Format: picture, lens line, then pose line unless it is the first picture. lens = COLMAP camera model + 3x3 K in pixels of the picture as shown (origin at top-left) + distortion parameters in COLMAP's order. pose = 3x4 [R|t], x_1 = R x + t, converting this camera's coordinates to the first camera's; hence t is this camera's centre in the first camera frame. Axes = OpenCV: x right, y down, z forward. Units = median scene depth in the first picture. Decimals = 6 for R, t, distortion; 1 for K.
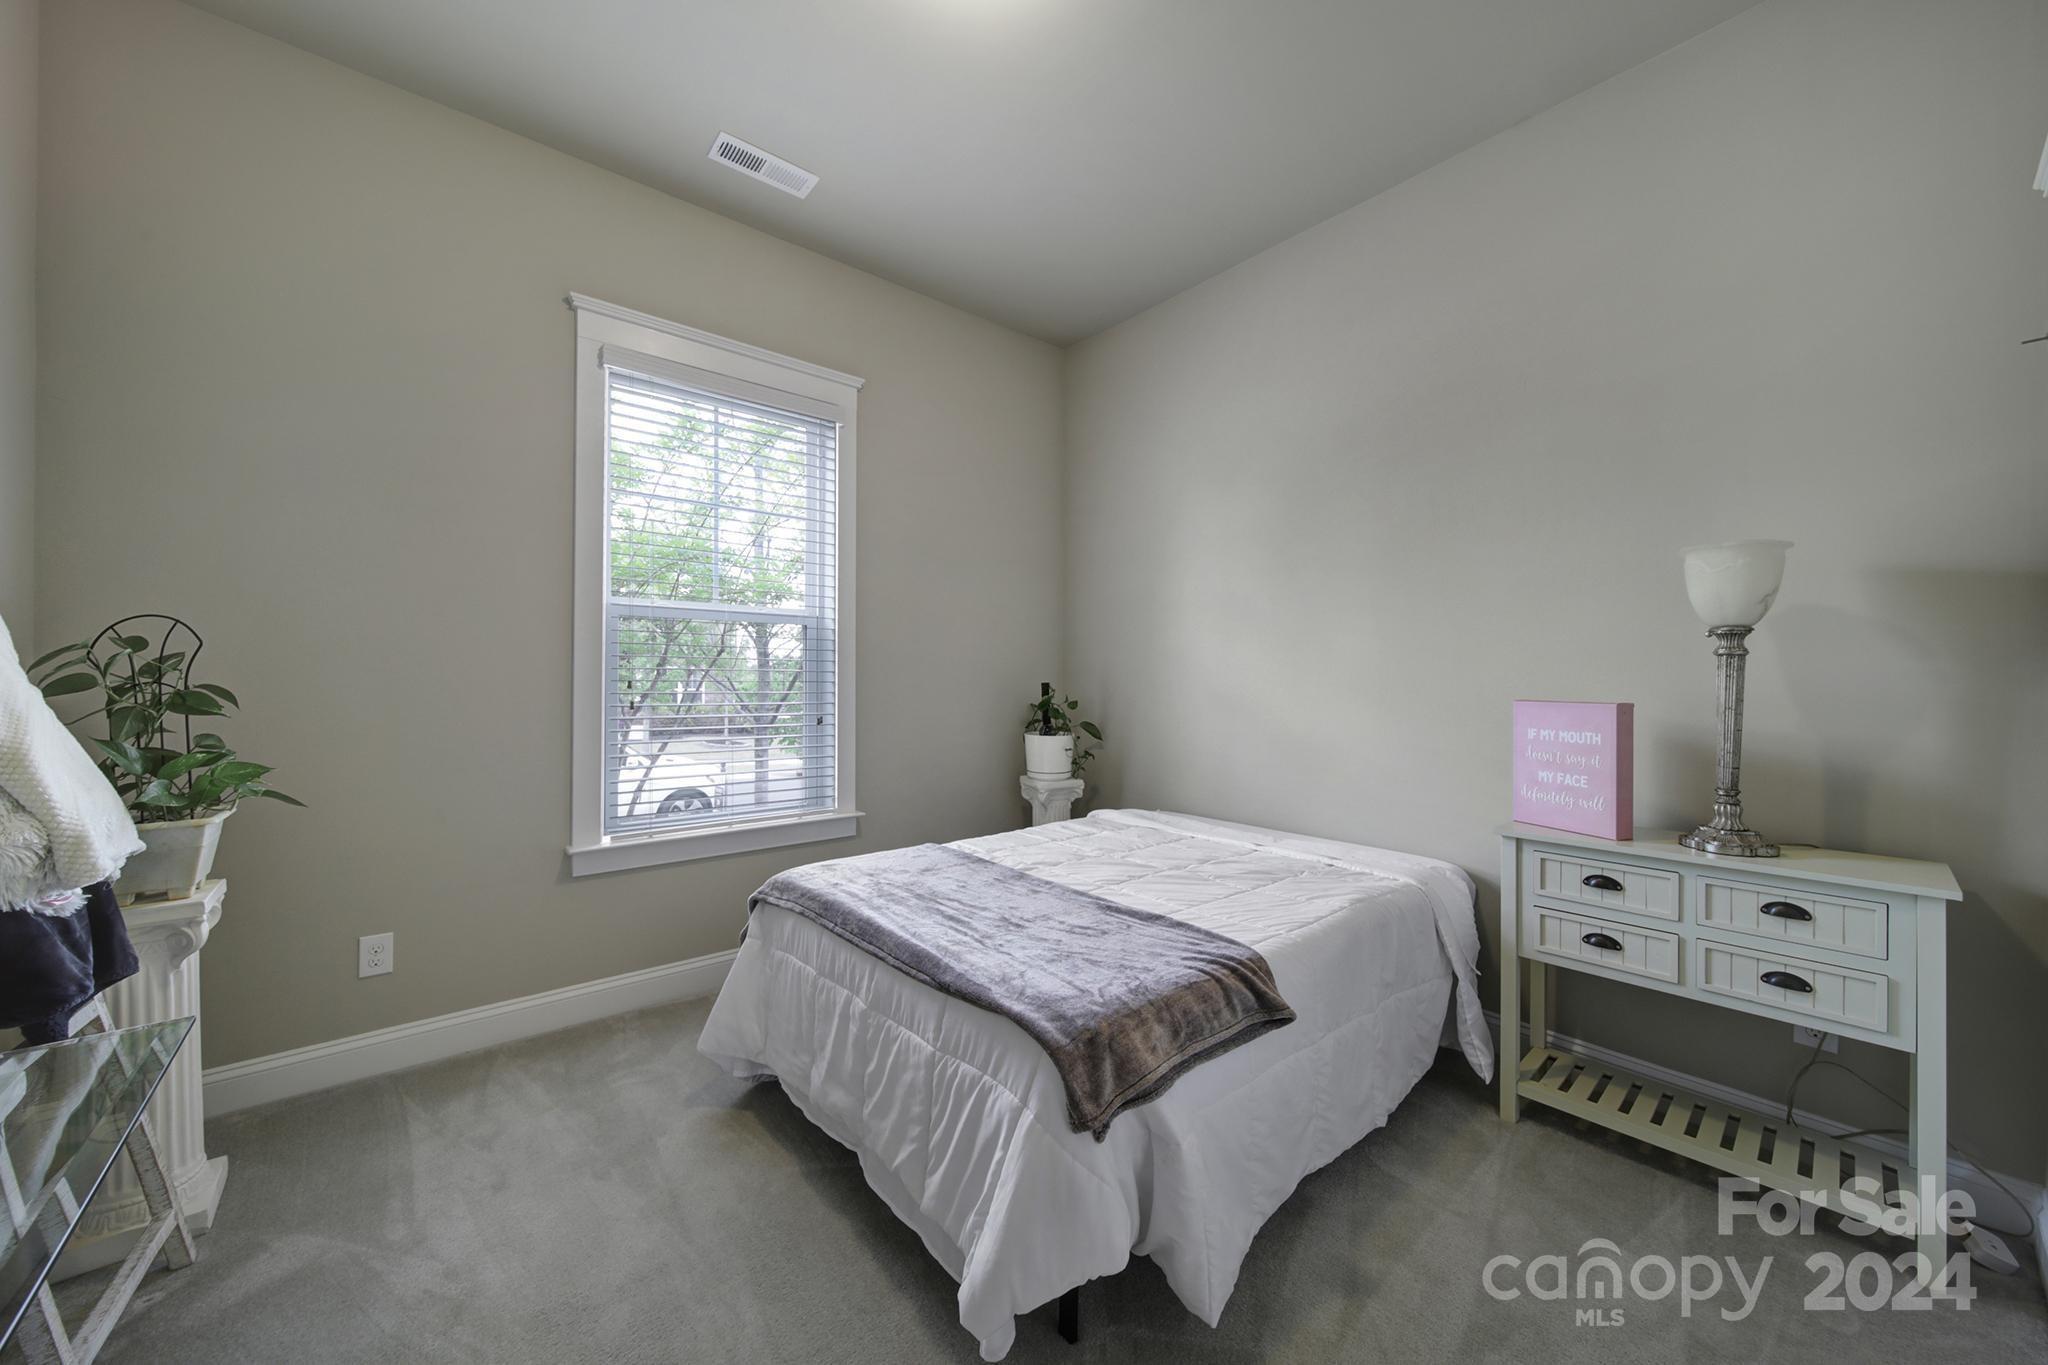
lens RADIAL K [[723.5, 0, 1023.5], [0, 723.5, 674.5], [0, 0, 1]] dist [-0.000525, -0.000065]
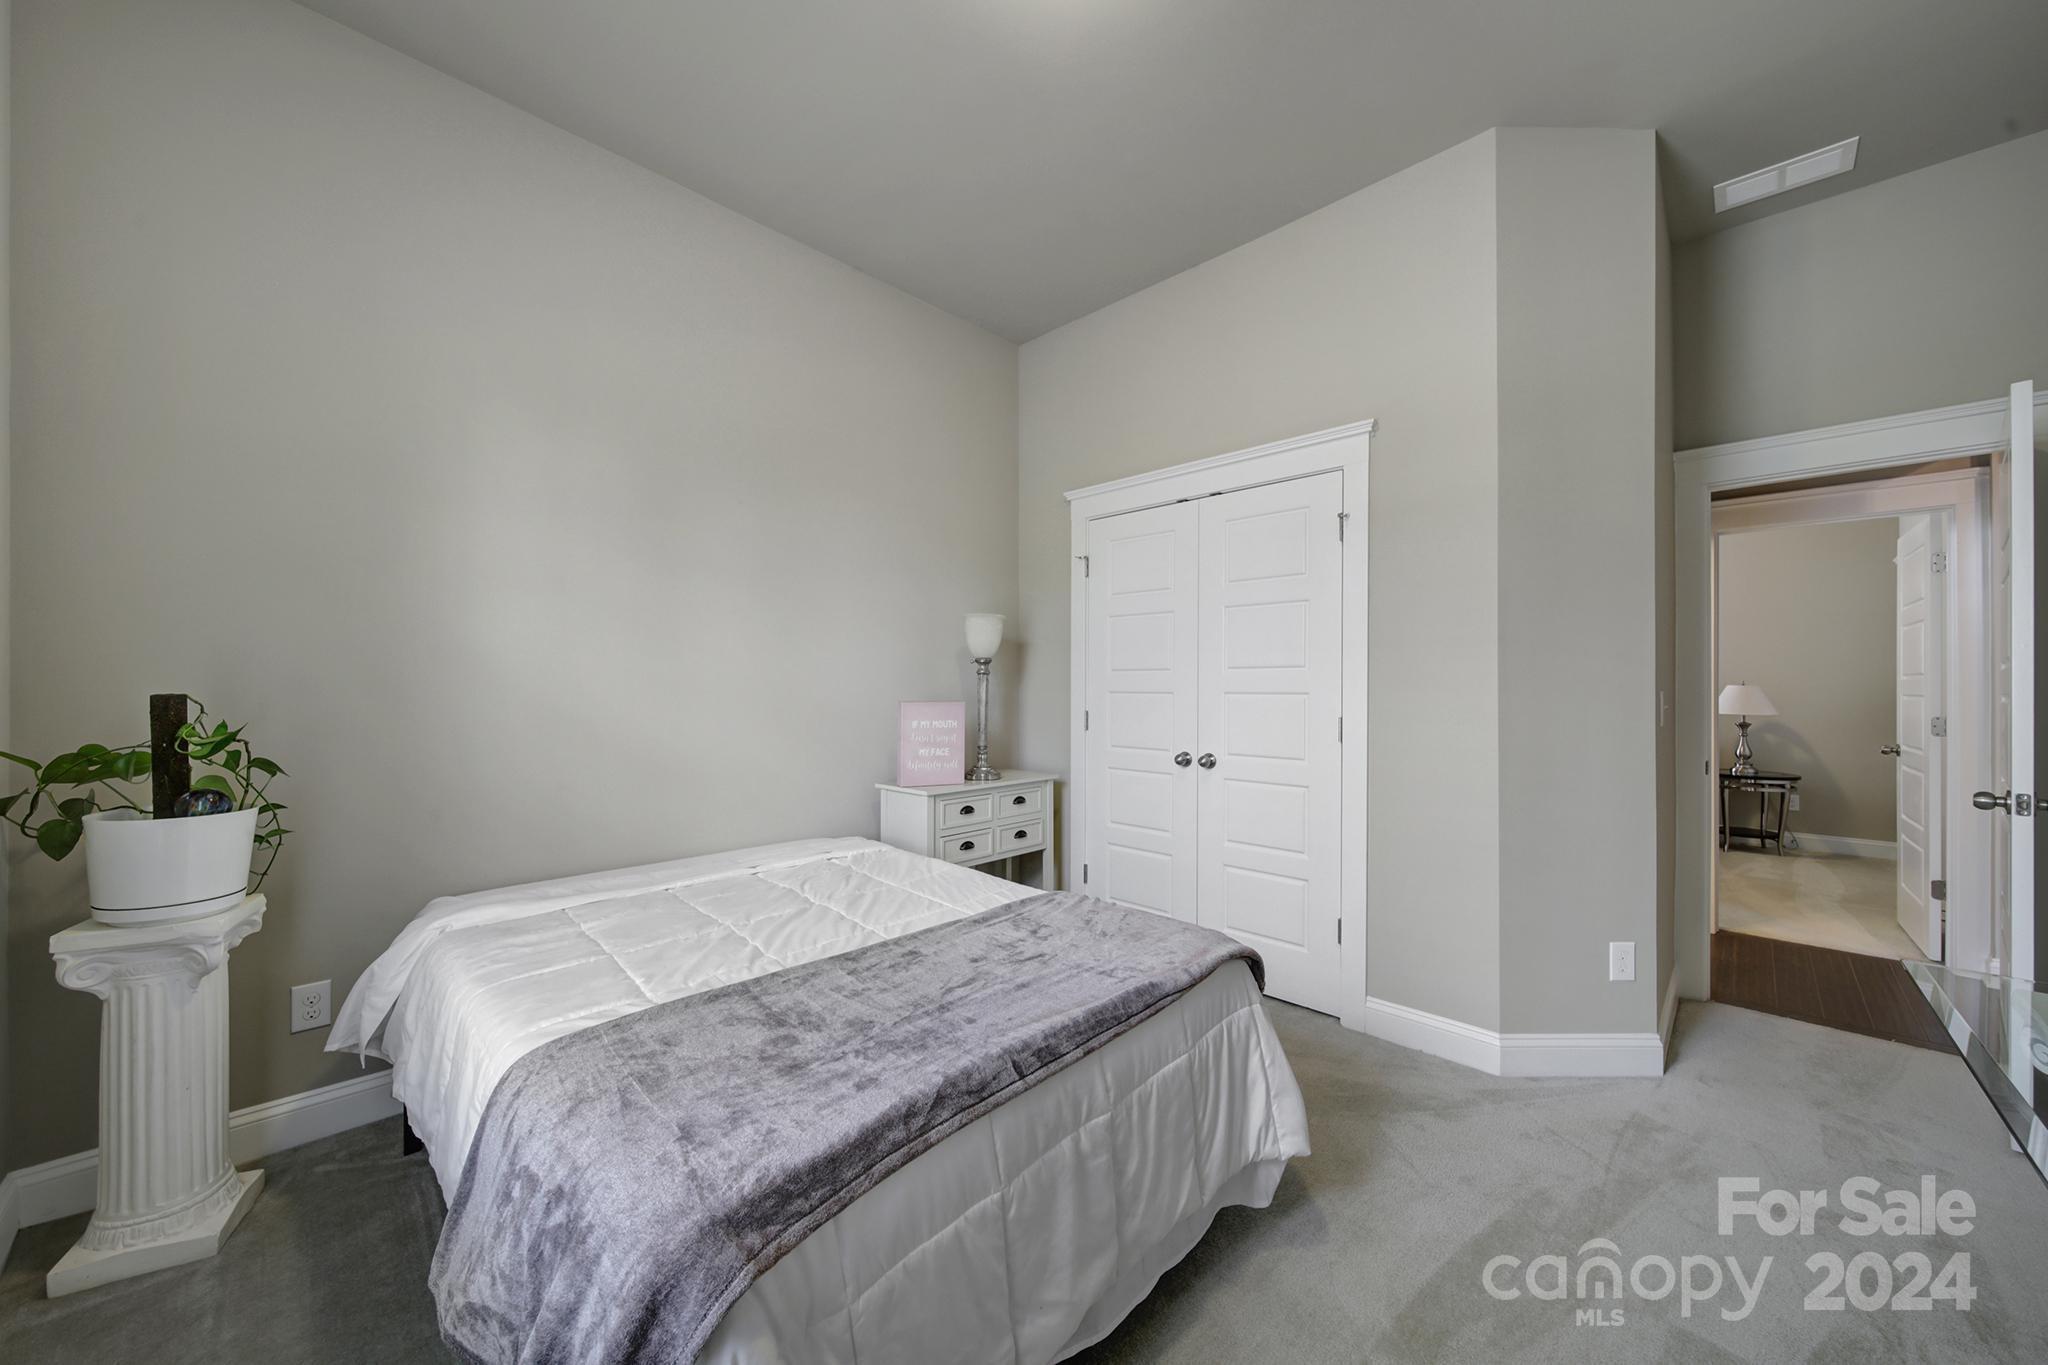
lens RADIAL K [[723.5, 0, 1023.5], [0, 723.5, 674.5], [0, 0, 1]] dist [-0.000525, -0.000065]
pose [[-0.086587, 0.014070, 0.996145, -0.838522], [-0.007805, 0.999860, -0.014801, 0.001456], [-0.996214, -0.009057, -0.086465, 0.990764]]
